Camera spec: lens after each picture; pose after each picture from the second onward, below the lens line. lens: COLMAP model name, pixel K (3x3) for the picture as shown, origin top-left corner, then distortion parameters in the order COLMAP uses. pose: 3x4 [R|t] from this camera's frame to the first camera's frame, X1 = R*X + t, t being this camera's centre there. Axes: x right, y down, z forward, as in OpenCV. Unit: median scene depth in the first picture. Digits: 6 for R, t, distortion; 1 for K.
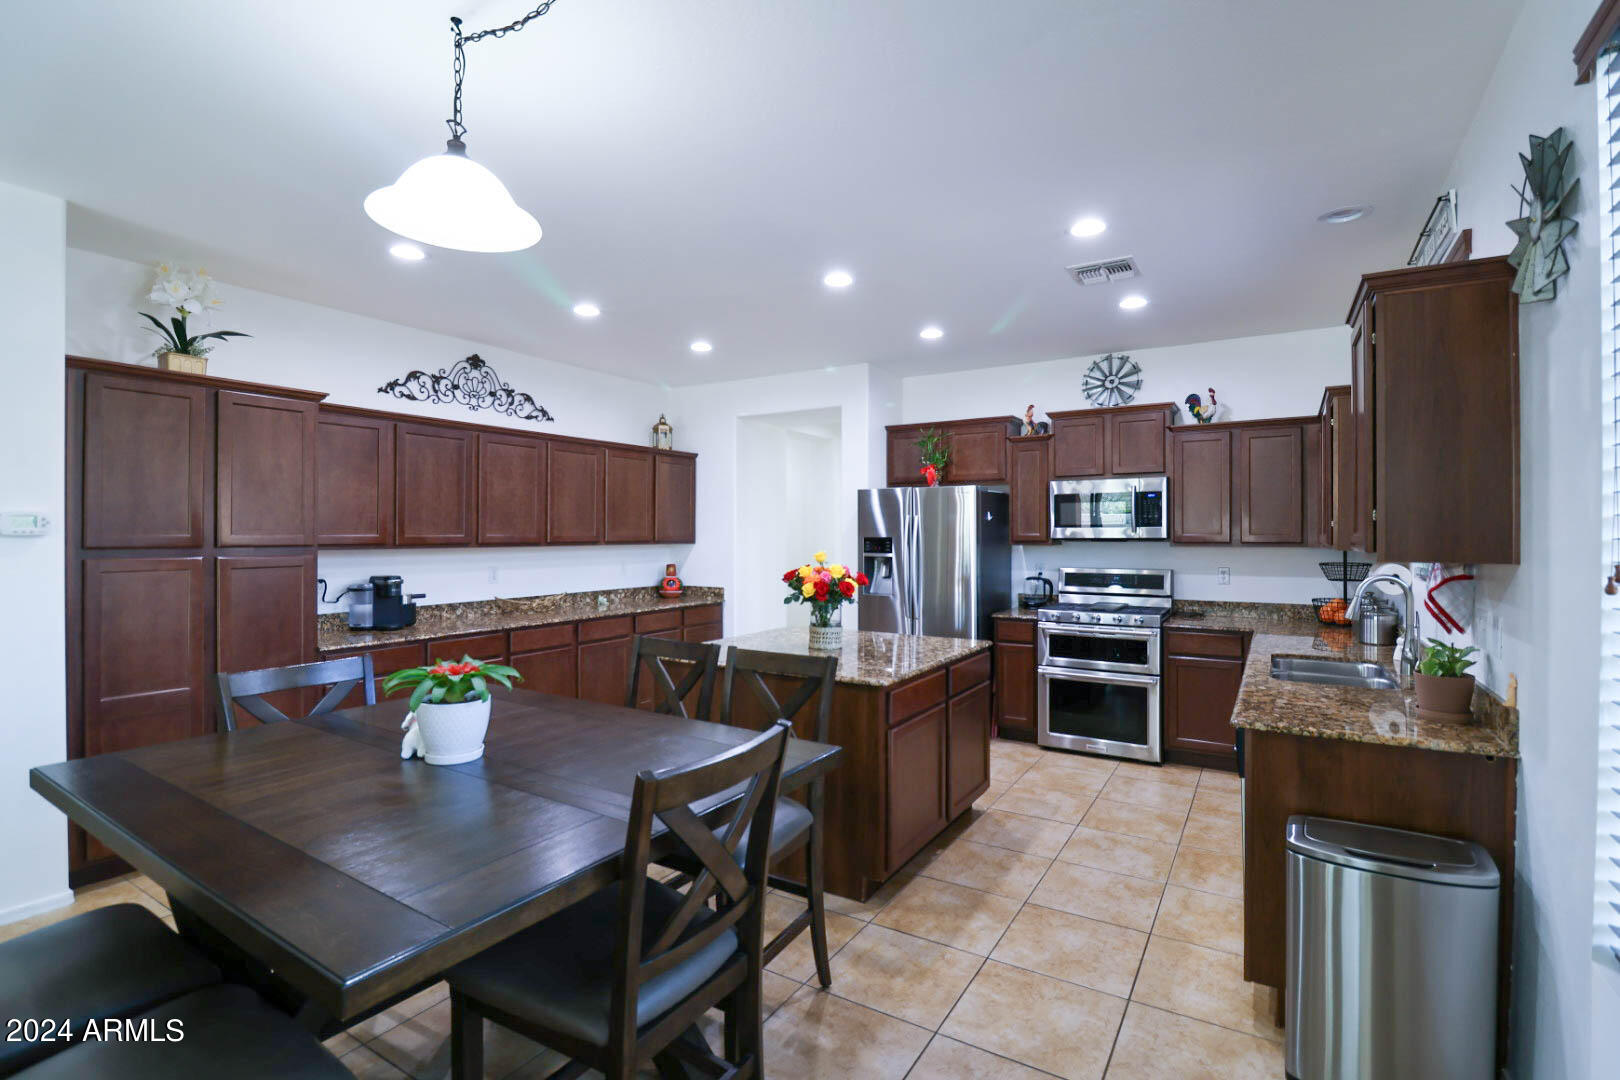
lens RADIAL K [[747.3, 0, 813.5], [0, 747.3, 533.0], [0, 0, 1]] dist [0.004264, -0.012422]
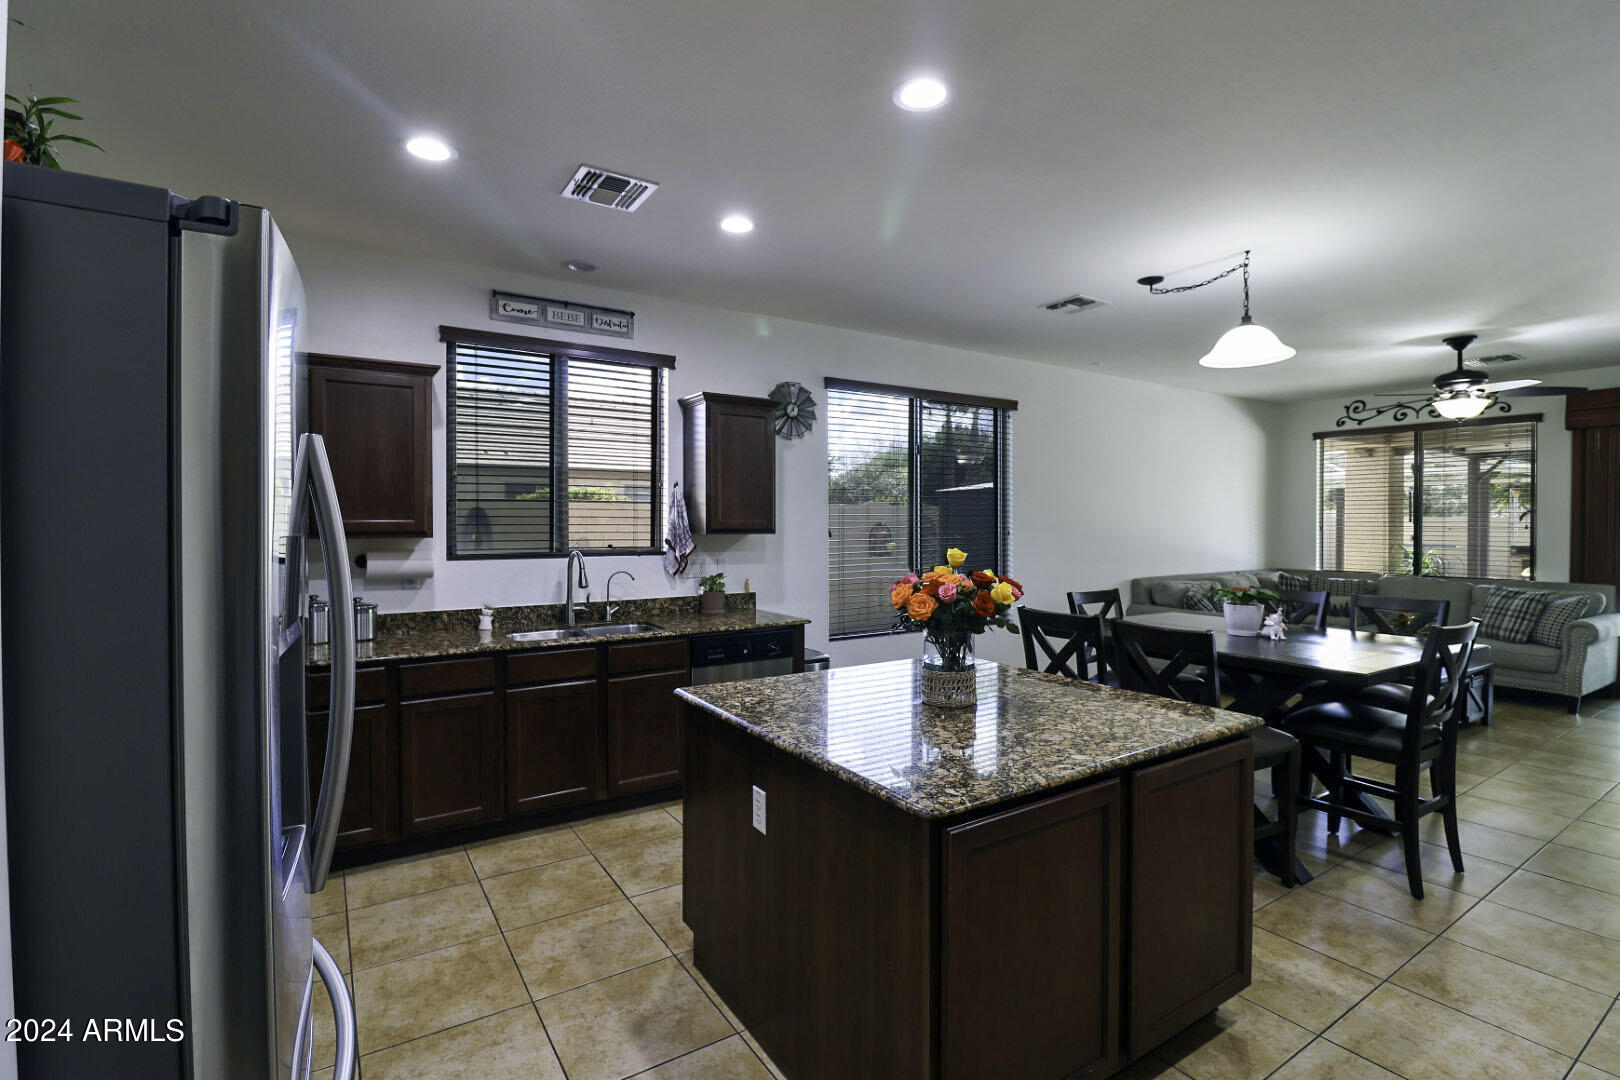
lens RADIAL K [[747.3, 0, 813.5], [0, 747.3, 533.0], [0, 0, 1]] dist [0.004264, -0.012422]
pose [[-0.907972, -0.007741, 0.418960, -0.102376], [-0.003927, 0.999943, 0.009966, 0.004186], [-0.419013, 0.007404, -0.907950, 1.169459]]
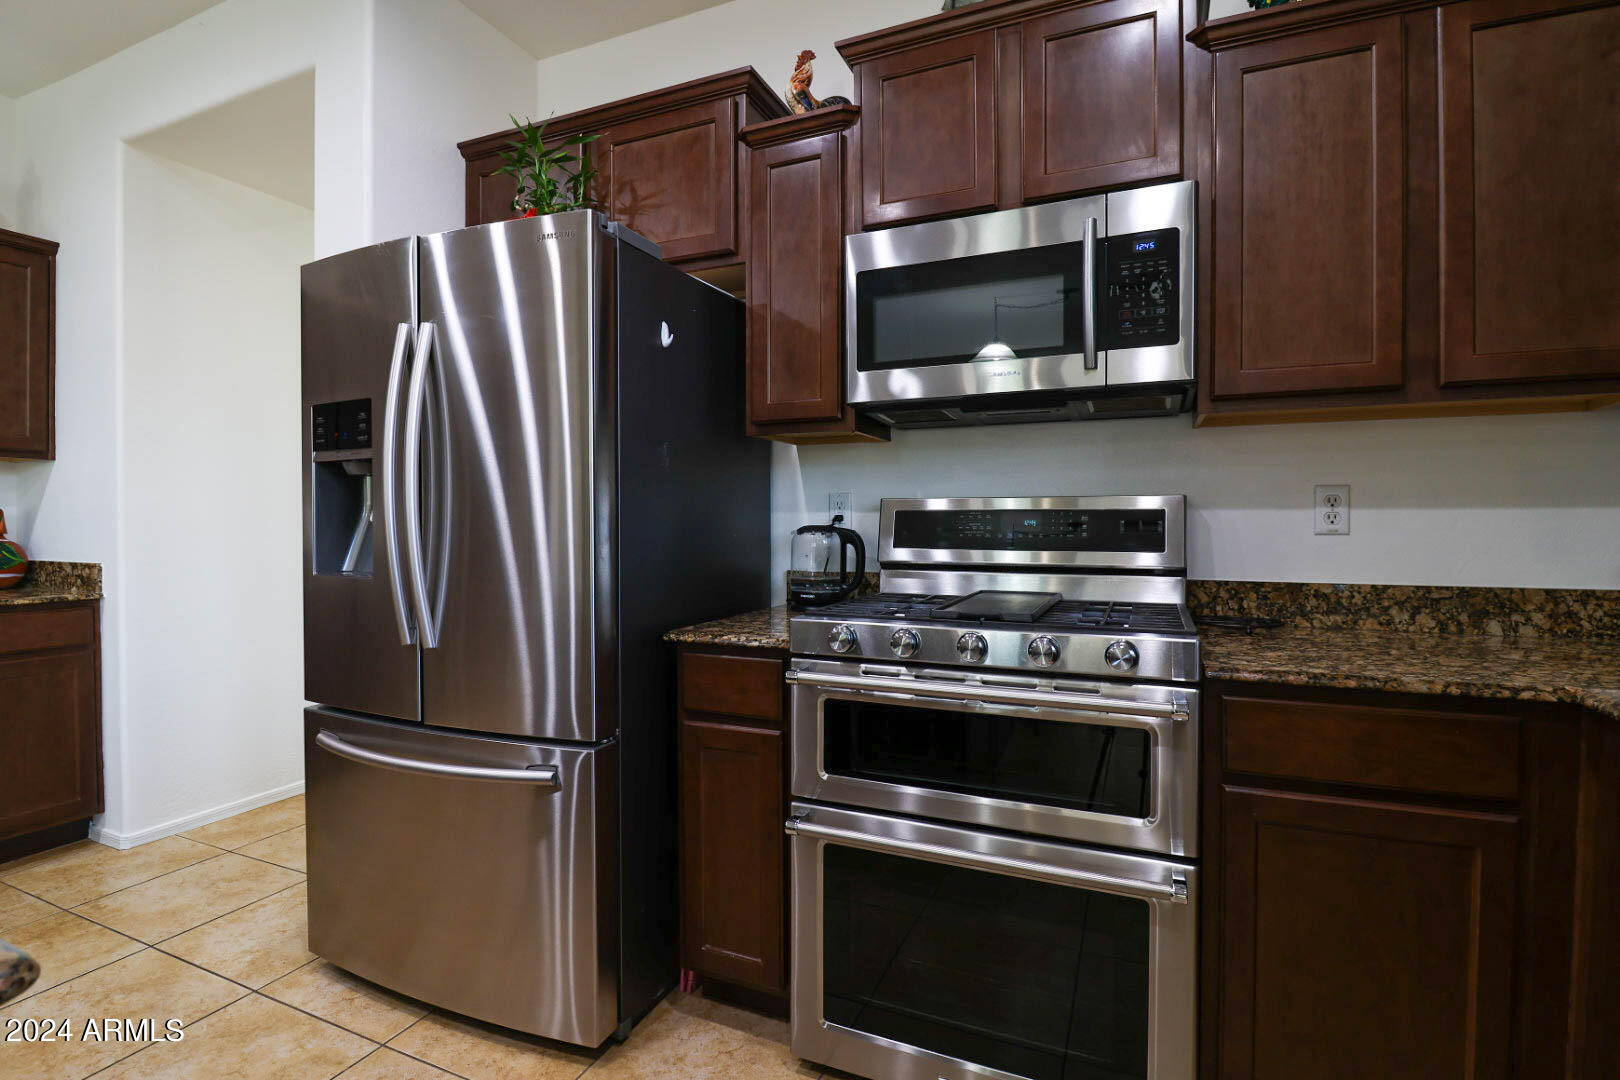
lens RADIAL K [[771.6, 0, 810.2], [0, 771.6, 532.5], [0, 0, 1]] dist [0.003290, -0.015041]
pose [[0.990686, 0.000171, 0.136167, 0.259601], [-0.001875, 0.999922, 0.012386, 0.062655], [-0.136154, -0.012526, 0.990608, 0.672654]]
